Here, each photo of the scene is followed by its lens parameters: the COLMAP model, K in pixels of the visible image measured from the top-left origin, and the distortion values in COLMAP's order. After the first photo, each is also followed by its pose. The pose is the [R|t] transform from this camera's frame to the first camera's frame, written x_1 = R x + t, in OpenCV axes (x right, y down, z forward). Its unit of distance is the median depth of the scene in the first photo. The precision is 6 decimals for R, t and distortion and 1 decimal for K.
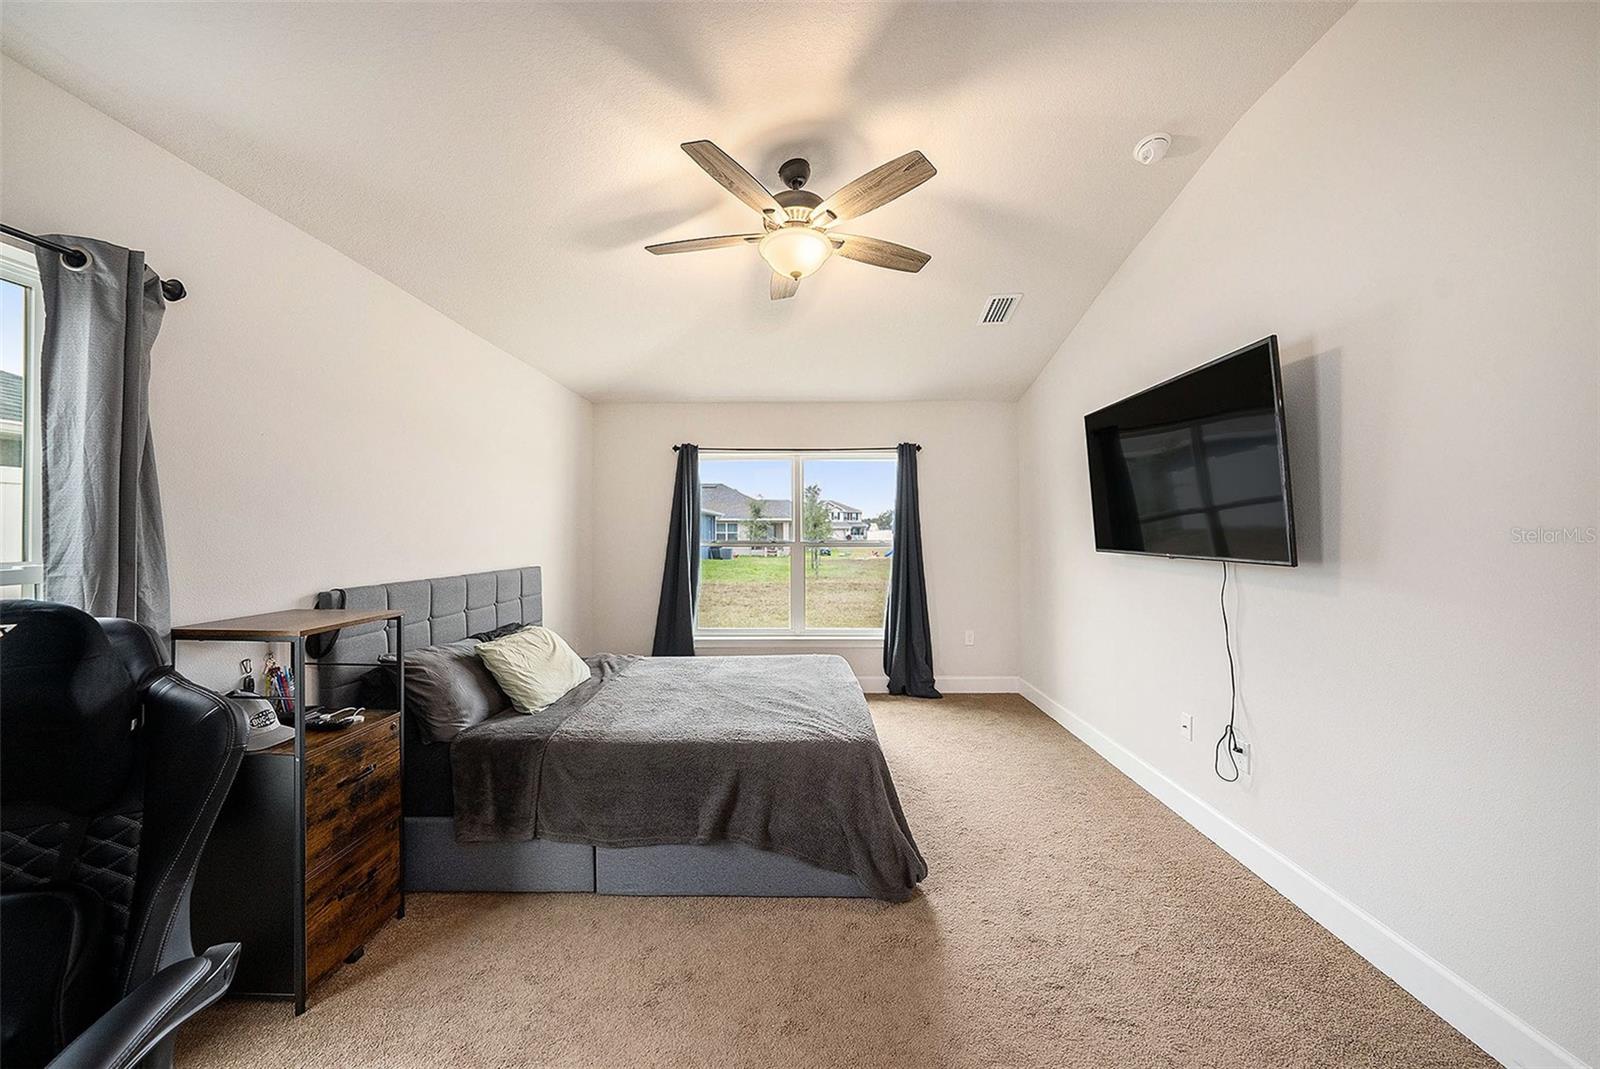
lens RADIAL K [[561.7, 0, 804.4], [0, 561.7, 526.3], [0, 0, 1]] dist [-0.026763, 0.006600]
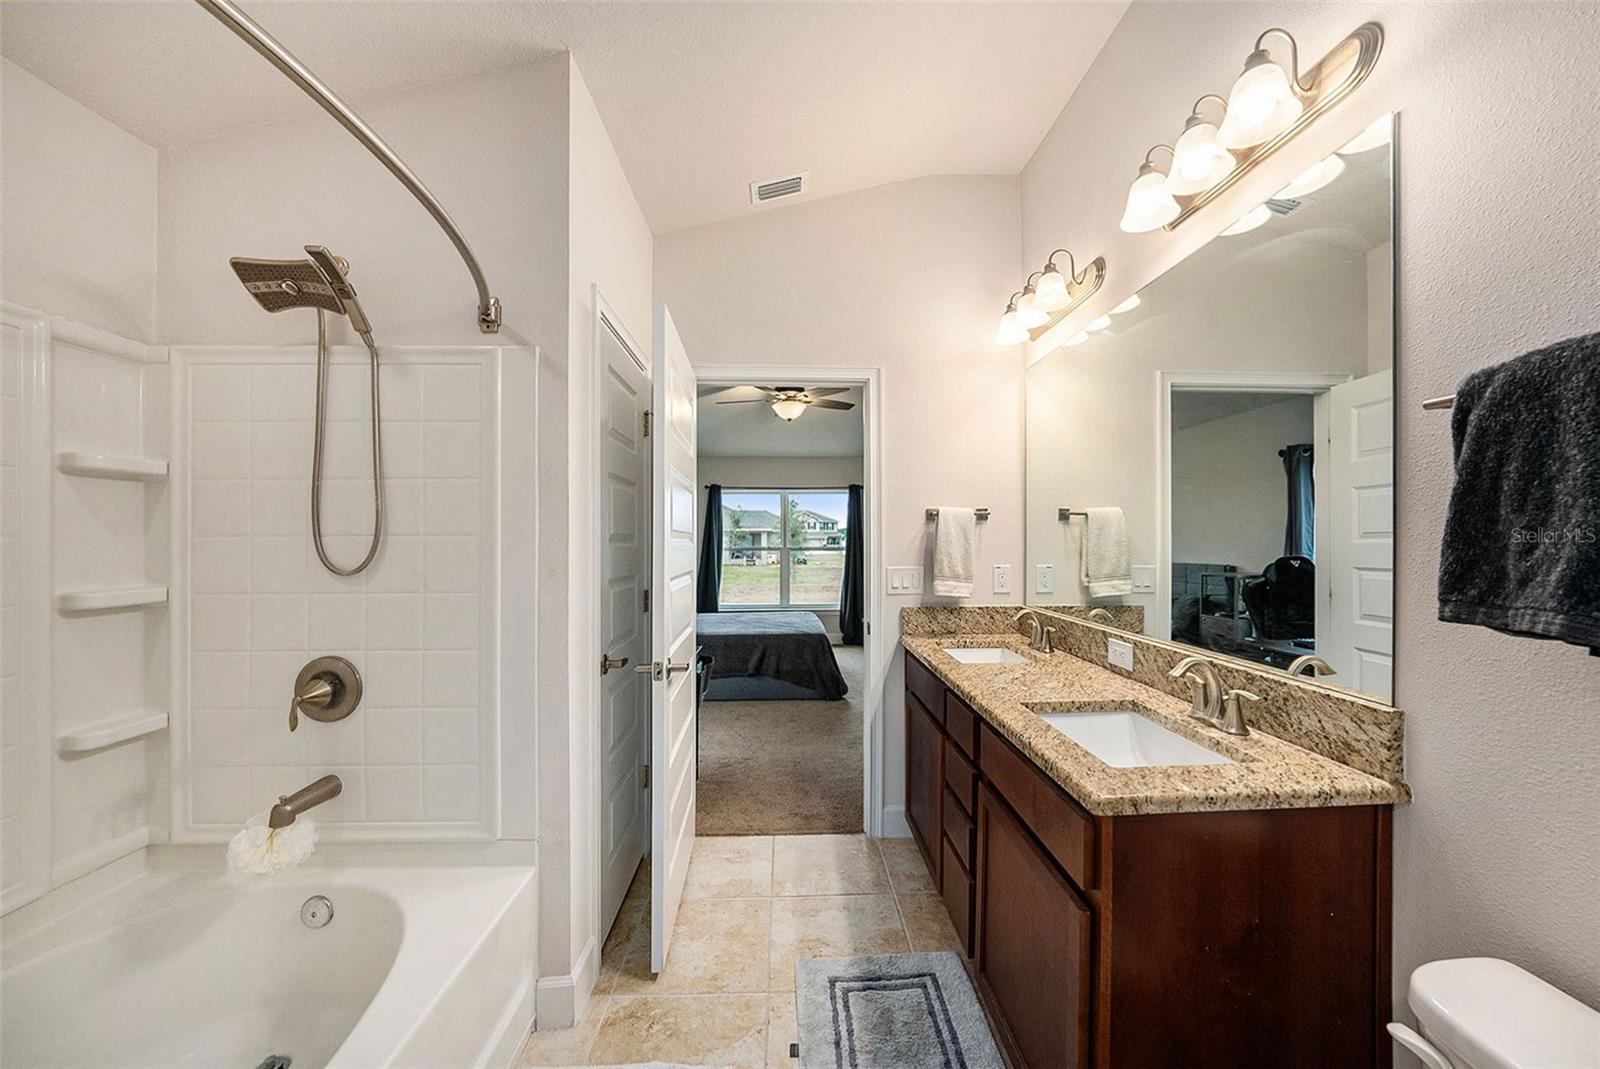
lens RADIAL K [[561.7, 0, 804.4], [0, 561.7, 526.3], [0, 0, 1]] dist [-0.026763, 0.006600]
pose [[0.999105, -0.000178, 0.042304, -0.024609], [0.000912, 0.999849, -0.017338, -0.003473], [-0.042295, 0.017361, 0.998954, -0.578233]]
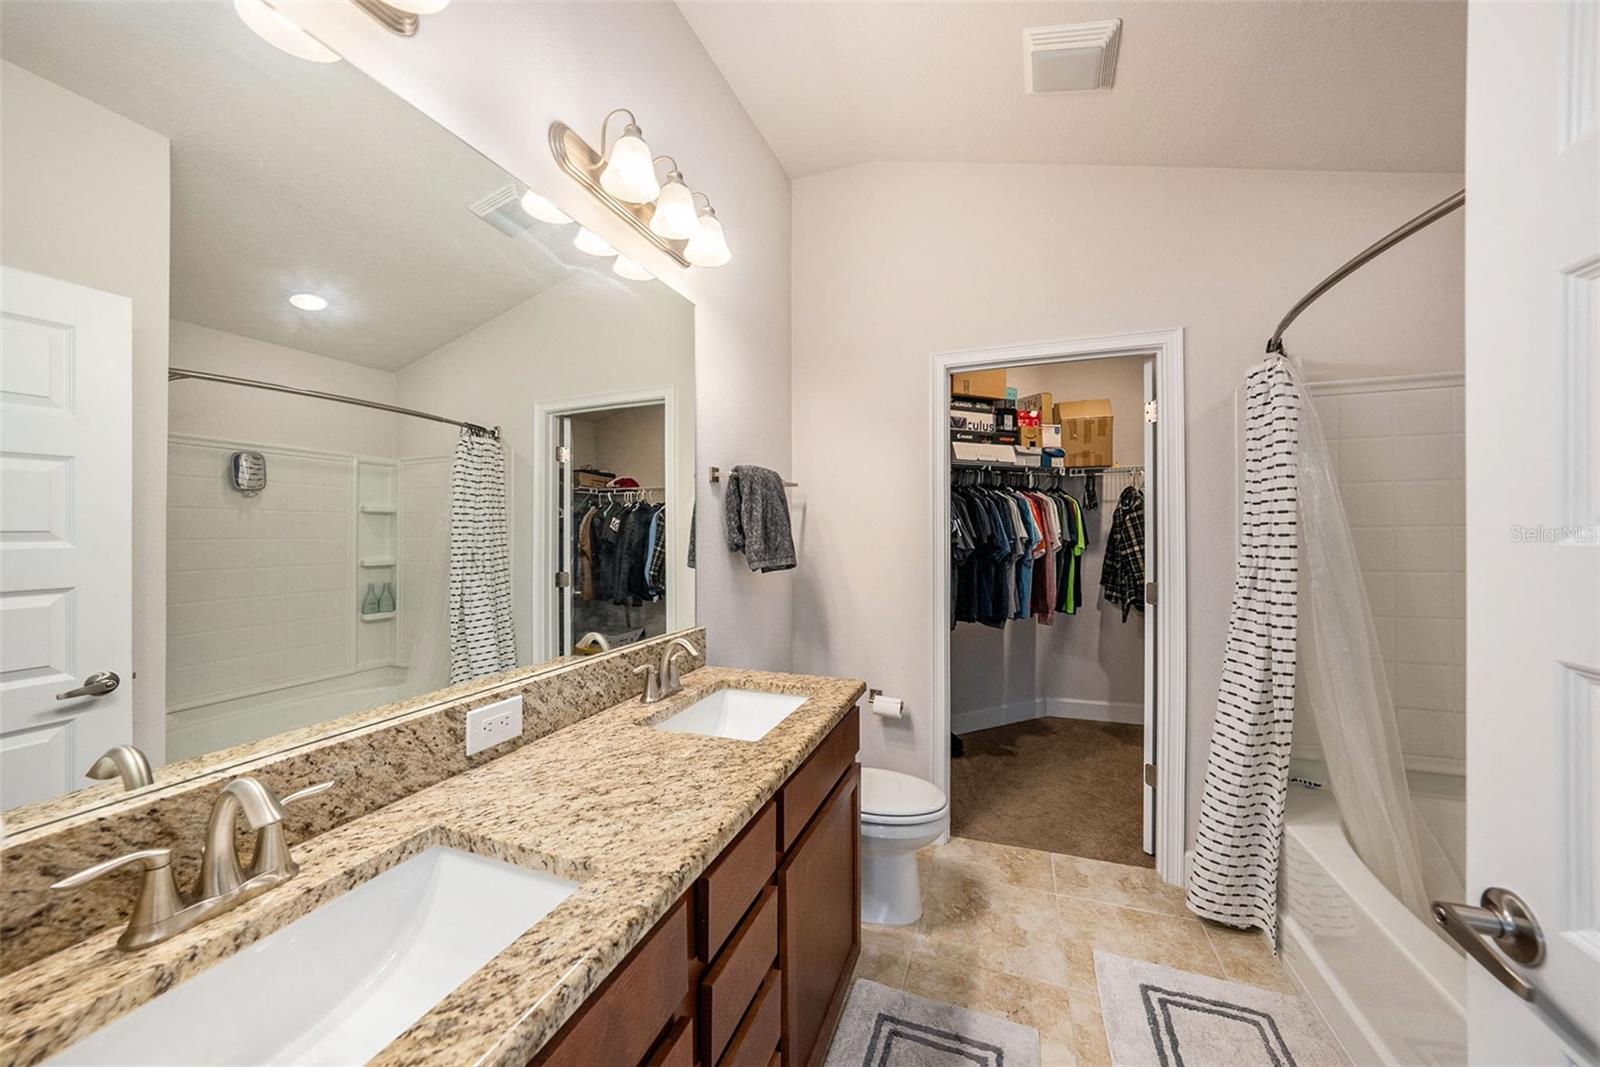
lens RADIAL K [[561.7, 0, 804.4], [0, 561.7, 525.3], [0, 0, 1]] dist [-0.026763, 0.006600]
pose [[-0.943330, 0.005240, 0.331815, 0.045914], [-0.000218, 0.999865, -0.016408, -0.002105], [-0.331857, -0.015551, -0.943202, 0.715148]]
